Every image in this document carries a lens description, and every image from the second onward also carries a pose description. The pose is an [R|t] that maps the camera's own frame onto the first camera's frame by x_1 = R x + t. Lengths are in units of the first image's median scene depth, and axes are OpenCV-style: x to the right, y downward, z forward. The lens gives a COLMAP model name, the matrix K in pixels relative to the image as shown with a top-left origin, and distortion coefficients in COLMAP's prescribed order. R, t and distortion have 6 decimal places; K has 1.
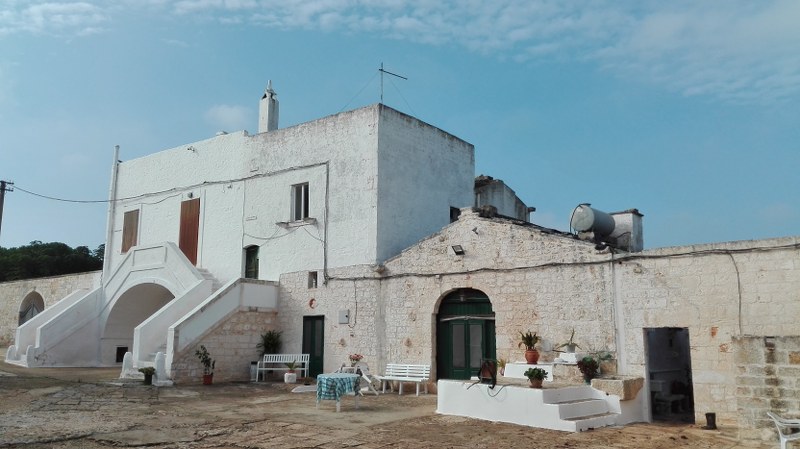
lens RADIAL K [[649.9, 0, 403.5], [0, 649.9, 225.2], [0, 0, 1]] dist [0.132466, -0.236080]
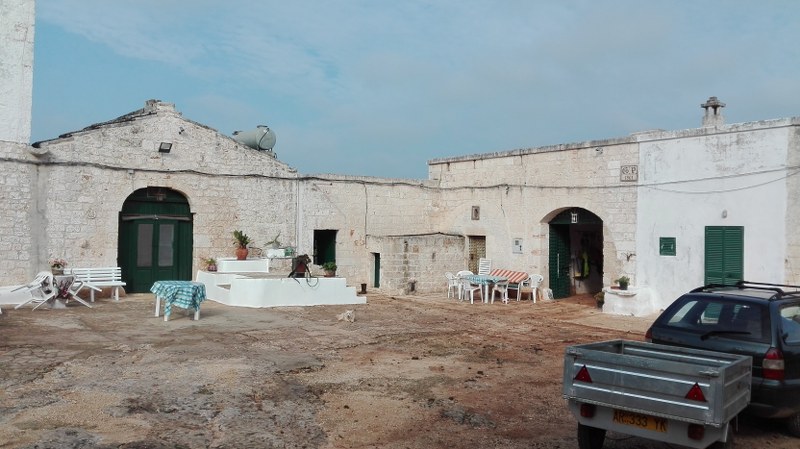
lens RADIAL K [[649.9, 0, 403.5], [0, 649.9, 225.2], [0, 0, 1]] dist [0.132466, -0.236080]
pose [[0.231384, -0.001003, 0.972862, -0.732643], [-0.185658, 0.981576, 0.045169, 0.039070], [-0.954983, -0.191071, 0.226935, 0.403455]]
